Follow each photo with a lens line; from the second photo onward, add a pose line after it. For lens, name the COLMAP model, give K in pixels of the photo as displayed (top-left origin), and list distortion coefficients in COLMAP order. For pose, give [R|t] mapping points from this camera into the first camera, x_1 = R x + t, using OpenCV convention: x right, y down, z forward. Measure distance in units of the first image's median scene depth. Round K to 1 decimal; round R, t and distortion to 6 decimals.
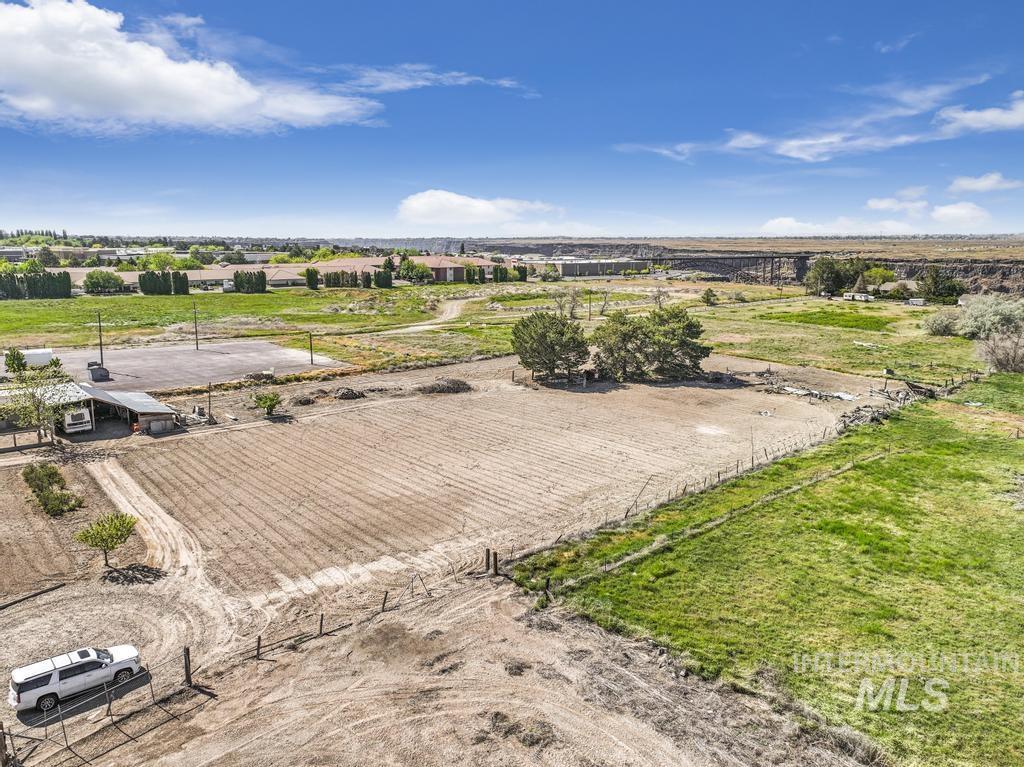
lens RADIAL K [[721.0, 0, 516.6], [0, 721.0, 378.0], [0, 0, 1]] dist [0.003530, 0.009690]
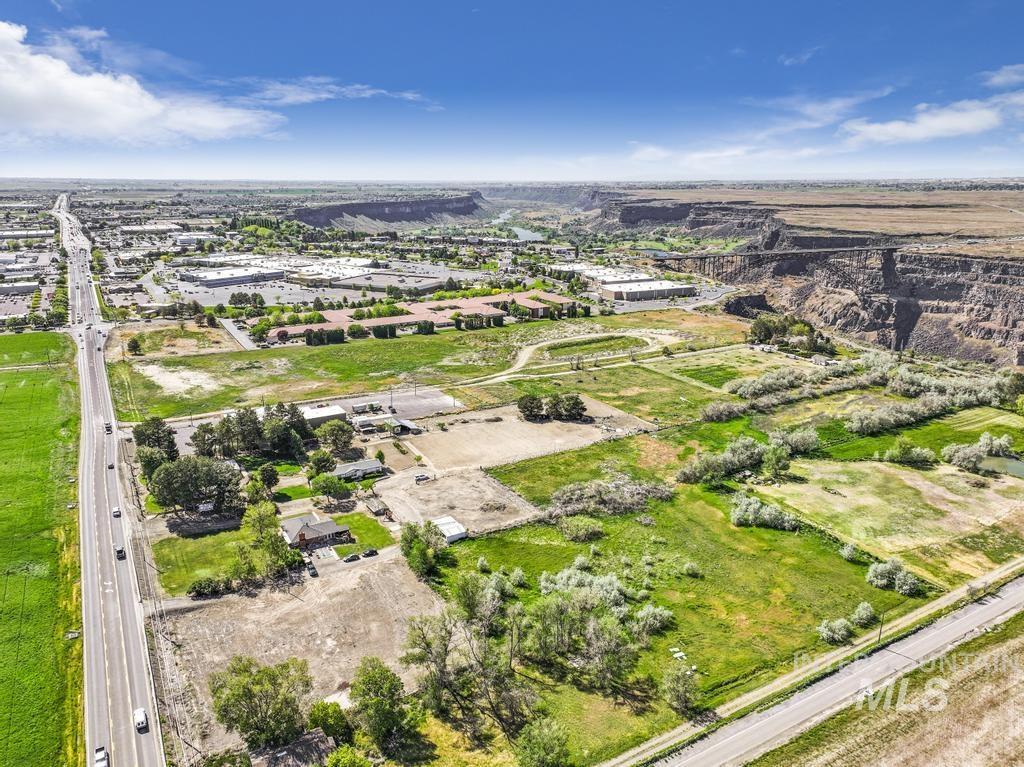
lens RADIAL K [[714.3, 0, 512.0], [0, 714.3, 383.5], [0, 0, 1]] dist [0.003281, 0.009987]
pose [[0.978247, 0.047722, -0.201881, 0.749490], [-0.030312, 0.995617, 0.088471, -0.525533], [0.205218, -0.080427, 0.975406, -2.523005]]
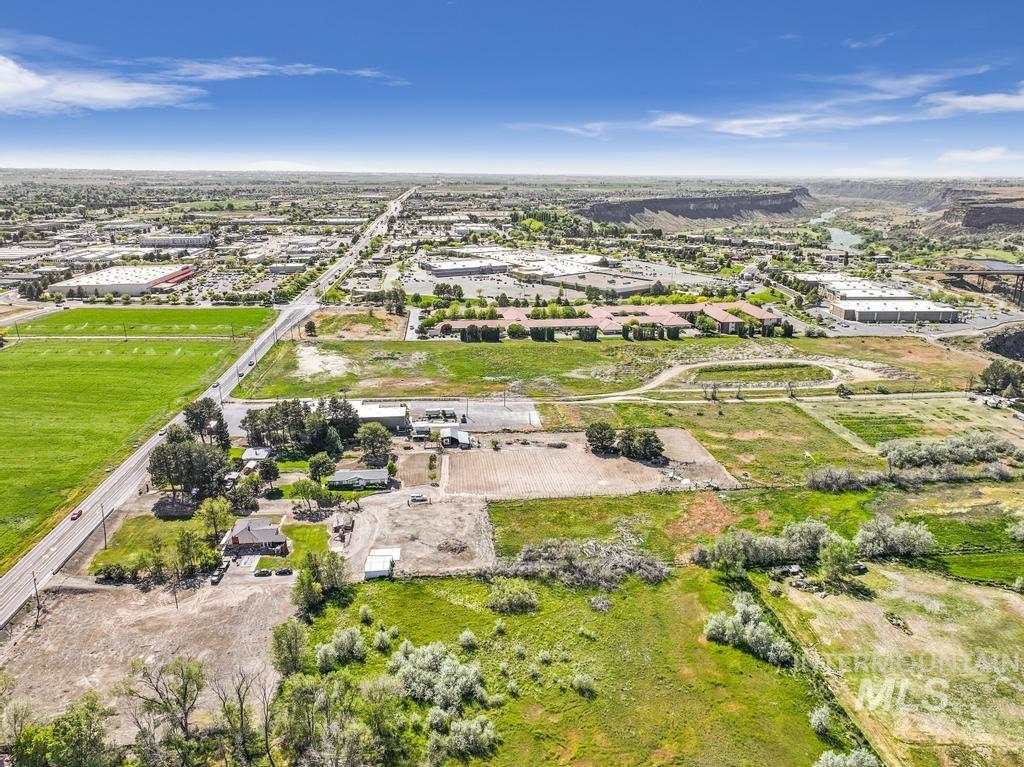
lens RADIAL K [[702.5, 0, 525.7], [0, 702.5, 431.2], [0, 0, 1]] dist [0.005525, 0.003376]
pose [[0.811247, 0.194522, -0.551398, 1.627661], [-0.106975, 0.976499, 0.187101, -0.675198], [0.574835, -0.092799, 0.812990, -1.637278]]
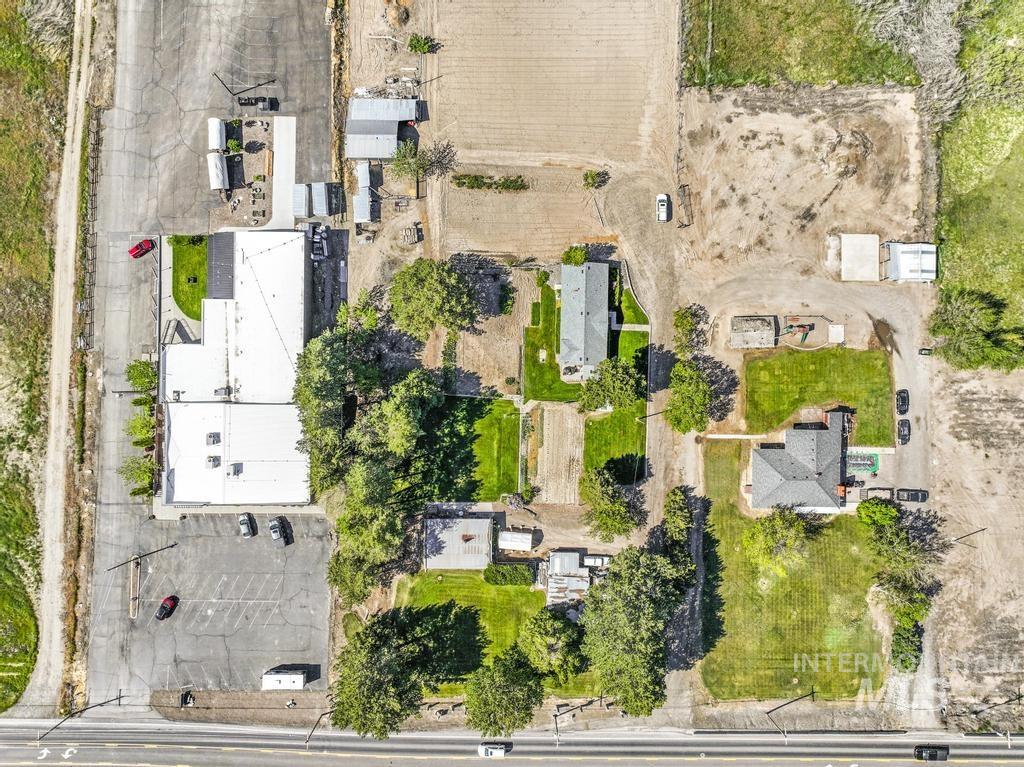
lens RADIAL K [[715.9, 0, 516.6], [0, 715.9, 384.5], [0, 0, 1]] dist [0.006257, 0.000974]
pose [[0.682751, -0.730642, 0.003619, -0.761511], [0.140551, 0.136195, 0.980661, -1.380587], [-0.717006, -0.669039, 0.195680, 0.070196]]
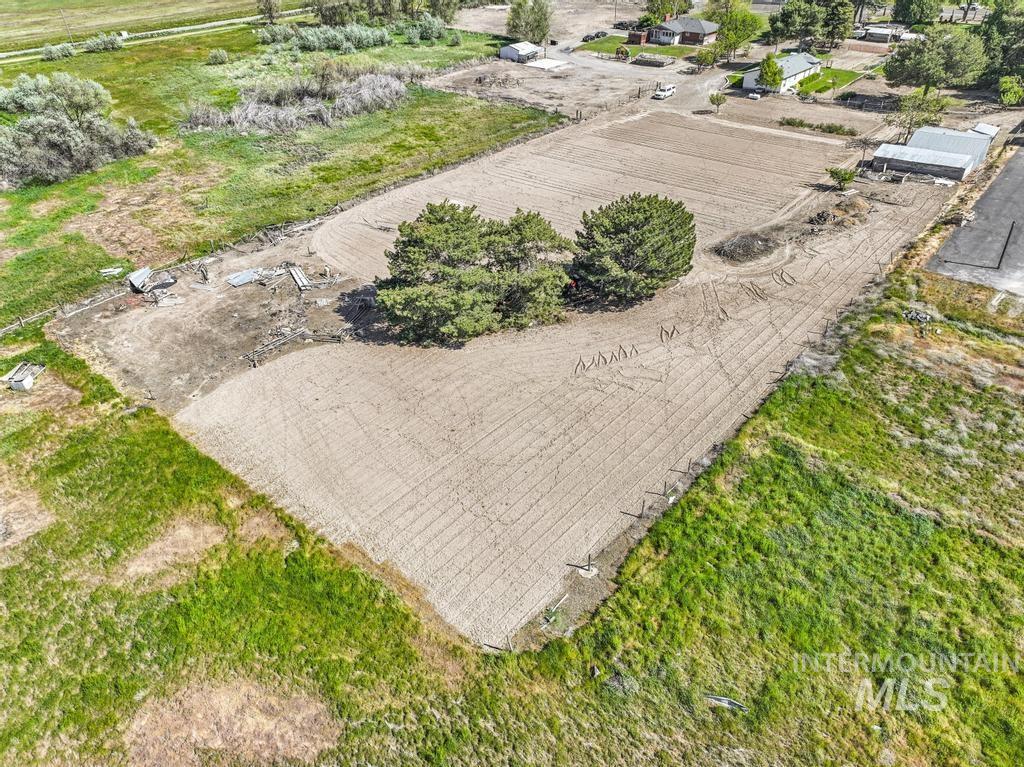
lens RADIAL K [[721.0, 0, 516.6], [0, 721.0, 378.0], [0, 0, 1]] dist [0.003530, 0.009690]
pose [[-0.993711, 0.072201, -0.085588, 0.285253], [-0.010489, 0.700972, 0.713112, -0.560201], [0.111482, 0.709525, -0.695806, 2.014529]]
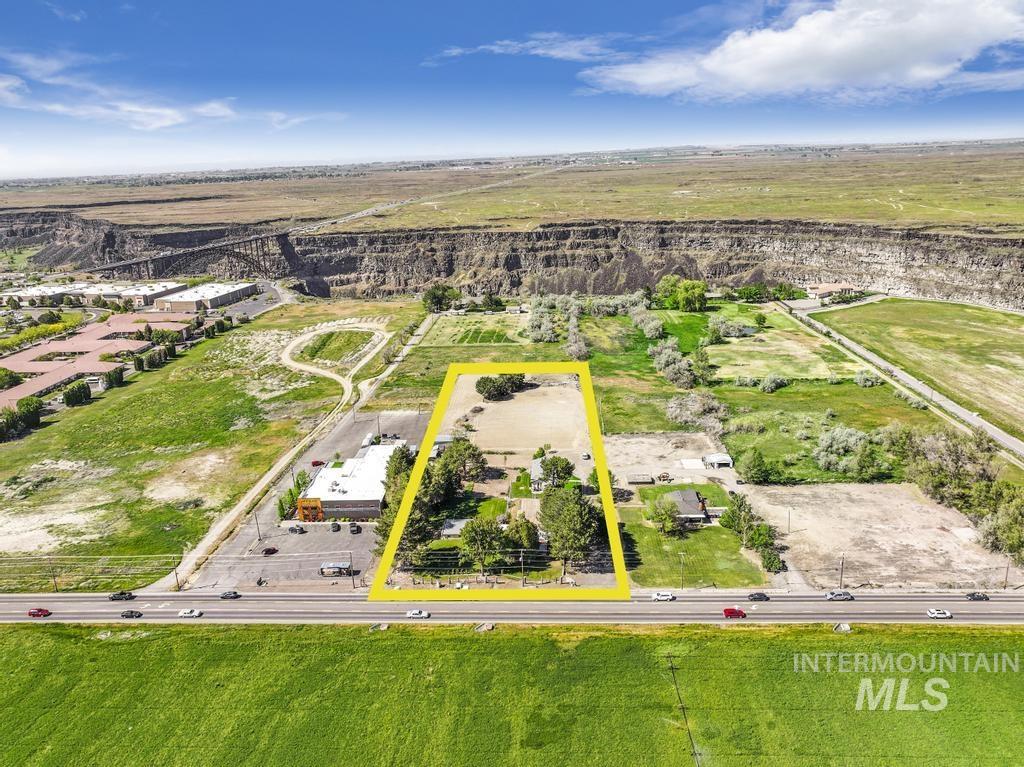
lens RADIAL K [[749.5, 0, 512.0], [0, 749.5, 383.5], [0, 0, 1]] dist [0.005202, 0.003926]
pose [[0.709175, -0.234218, 0.664991, -2.551036], [0.176252, 0.972154, 0.154442, -0.686169], [-0.682646, 0.007680, 0.730709, -1.739551]]
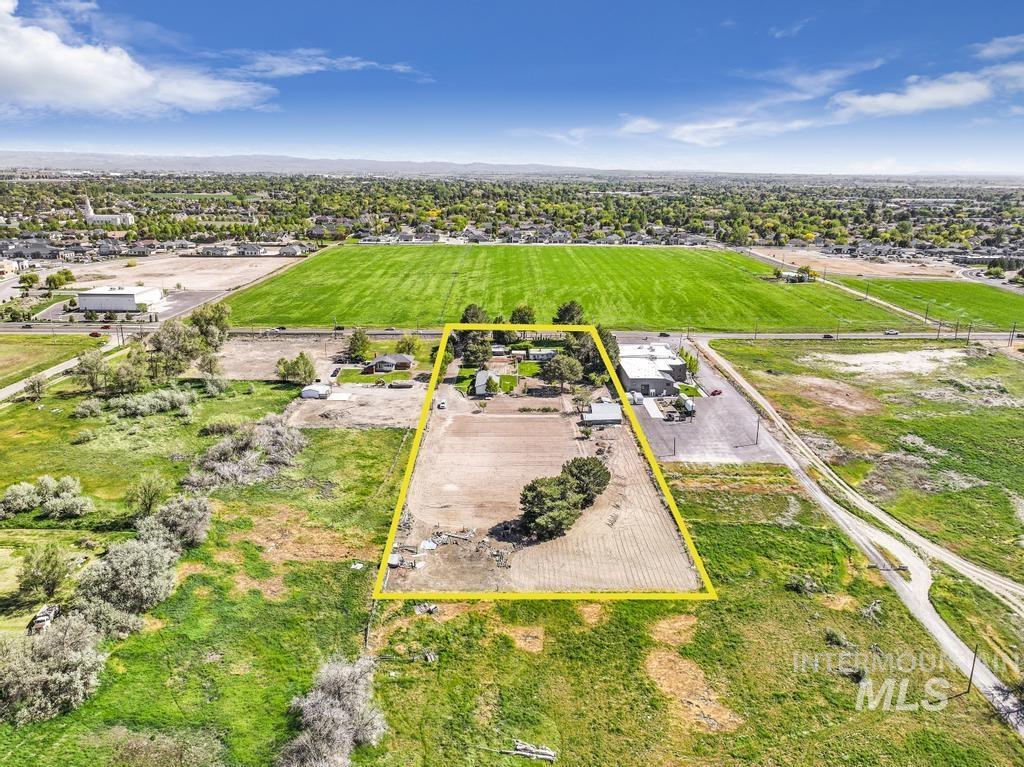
lens RADIAL K [[726.4, 0, 512.0], [0, 726.4, 383.5], [0, 0, 1]] dist [-0.002033, -0.000005]
pose [[-0.669359, 0.188540, -0.718617, 1.658724], [-0.159353, 0.908316, 0.386741, -1.087231], [0.725648, 0.373382, -0.577945, 2.279041]]
